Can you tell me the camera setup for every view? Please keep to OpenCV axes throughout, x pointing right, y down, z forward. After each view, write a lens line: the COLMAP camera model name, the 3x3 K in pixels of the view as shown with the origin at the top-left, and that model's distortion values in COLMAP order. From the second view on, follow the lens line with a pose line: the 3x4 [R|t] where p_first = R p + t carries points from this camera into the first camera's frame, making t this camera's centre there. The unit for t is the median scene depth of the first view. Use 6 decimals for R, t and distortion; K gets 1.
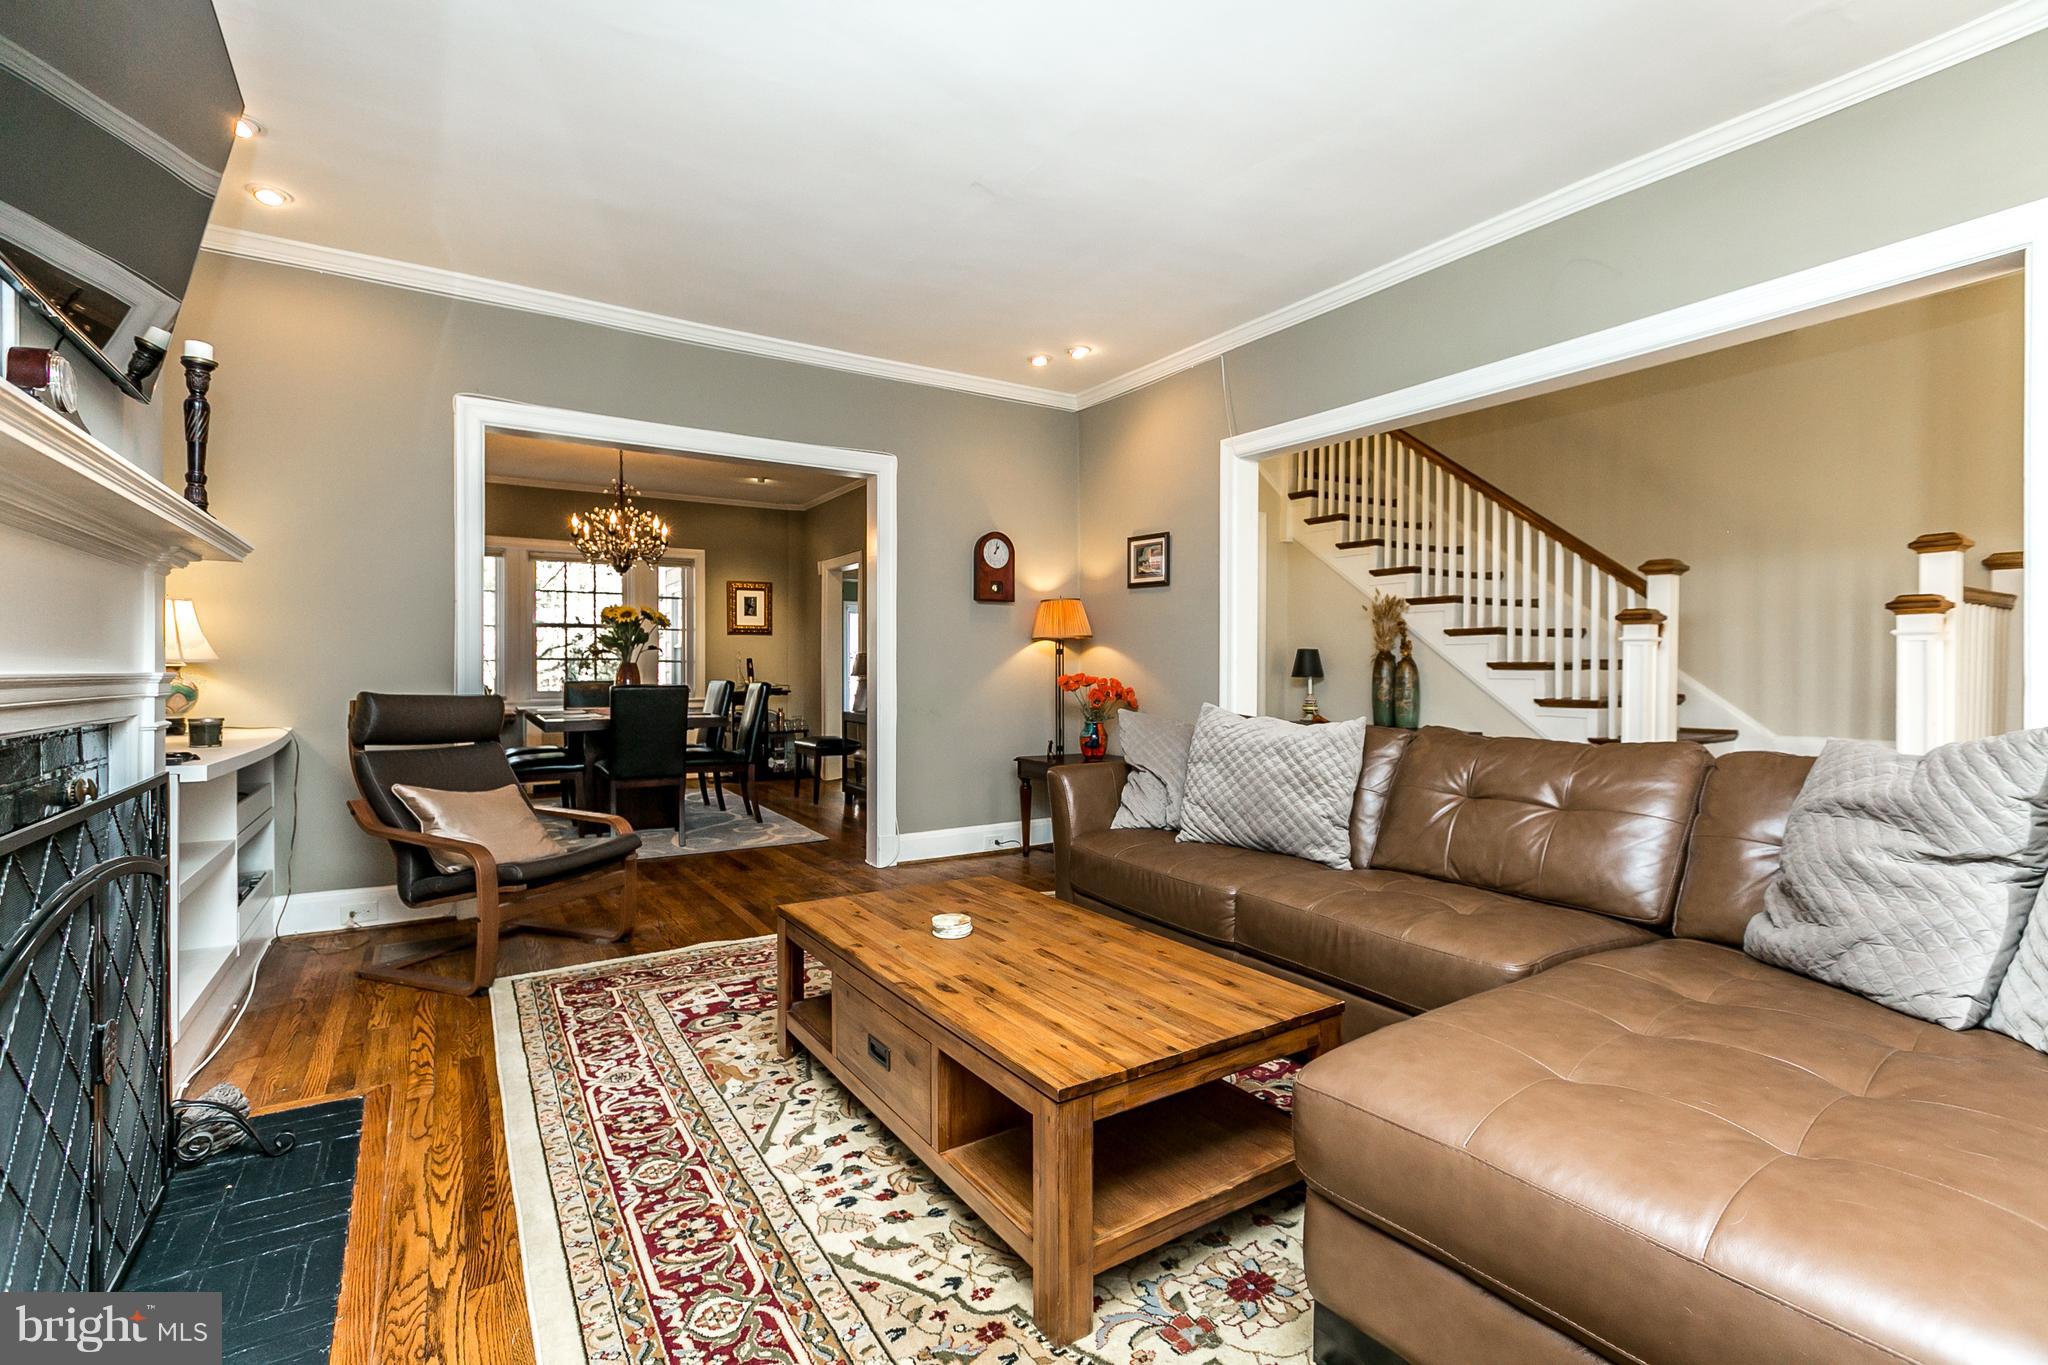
lens RADIAL K [[927.3, 0, 1038.6], [0, 927.3, 682.7], [0, 0, 1]] dist [0.003639, 0.000705]
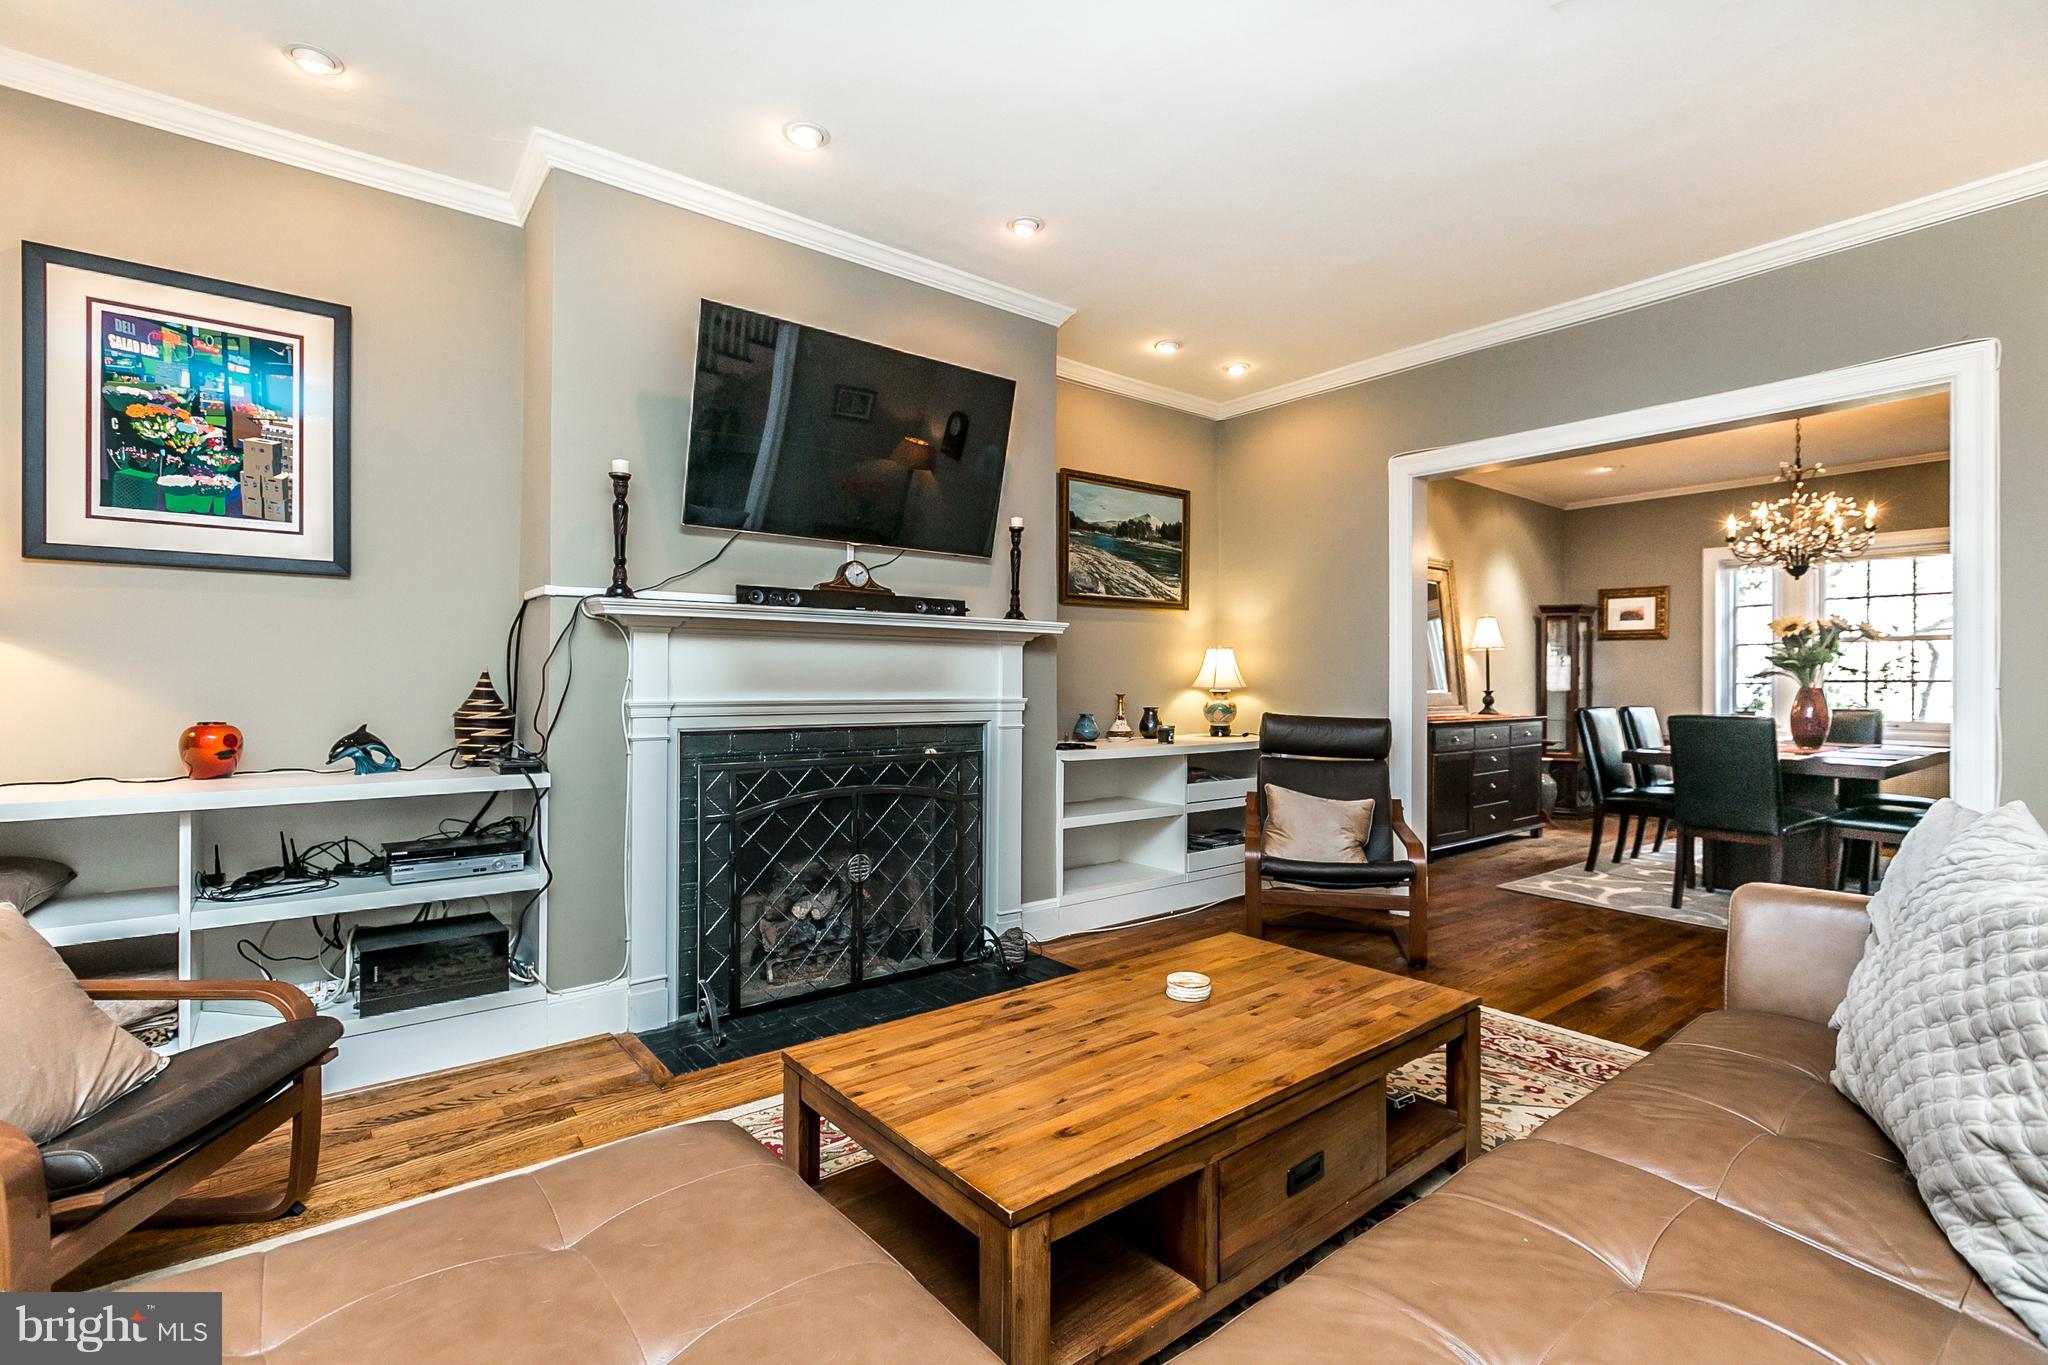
lens RADIAL K [[927.3, 0, 1038.6], [0, 927.3, 682.7], [0, 0, 1]] dist [0.003639, 0.000705]
pose [[0.102218, 0.000194, -0.994762, 0.911544], [-0.018913, 0.999820, -0.001748, -0.038242], [0.994582, 0.018993, 0.102203, 0.855838]]
